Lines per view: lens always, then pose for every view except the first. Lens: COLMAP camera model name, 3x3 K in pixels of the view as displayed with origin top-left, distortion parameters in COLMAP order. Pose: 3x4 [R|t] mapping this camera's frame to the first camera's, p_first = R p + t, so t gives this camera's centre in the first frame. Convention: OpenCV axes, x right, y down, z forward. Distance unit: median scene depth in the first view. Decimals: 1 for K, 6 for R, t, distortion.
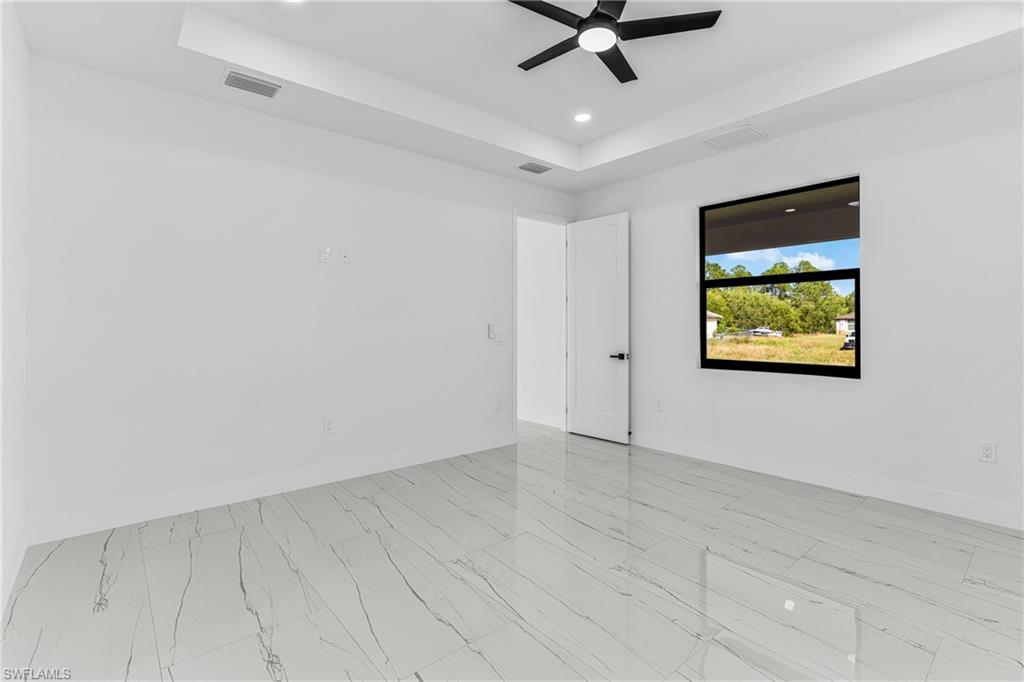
lens RADIAL K [[471.7, 0, 506.0], [0, 471.7, 336.6], [0, 0, 1]] dist [-0.005464, 0.001443]
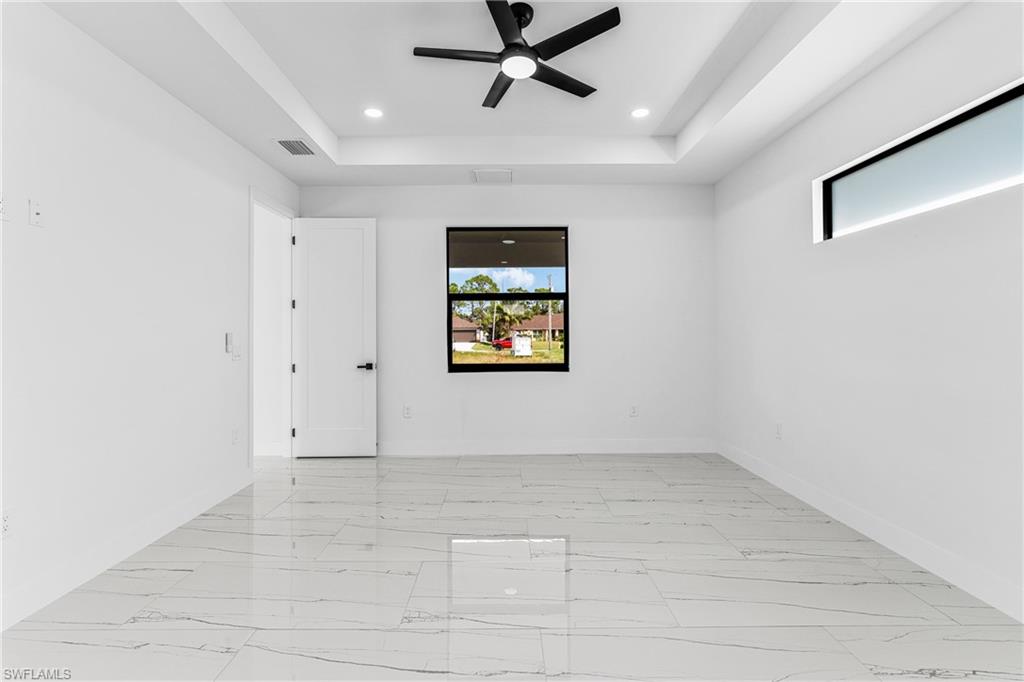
lens RADIAL K [[471.7, 0, 505.1], [0, 471.7, 337.7], [0, 0, 1]] dist [-0.005464, 0.001443]
pose [[0.650331, -0.010266, 0.759581, -0.338952], [0.023403, 0.999705, -0.006525, -0.004137], [-0.759290, 0.022020, 0.650380, 0.177362]]
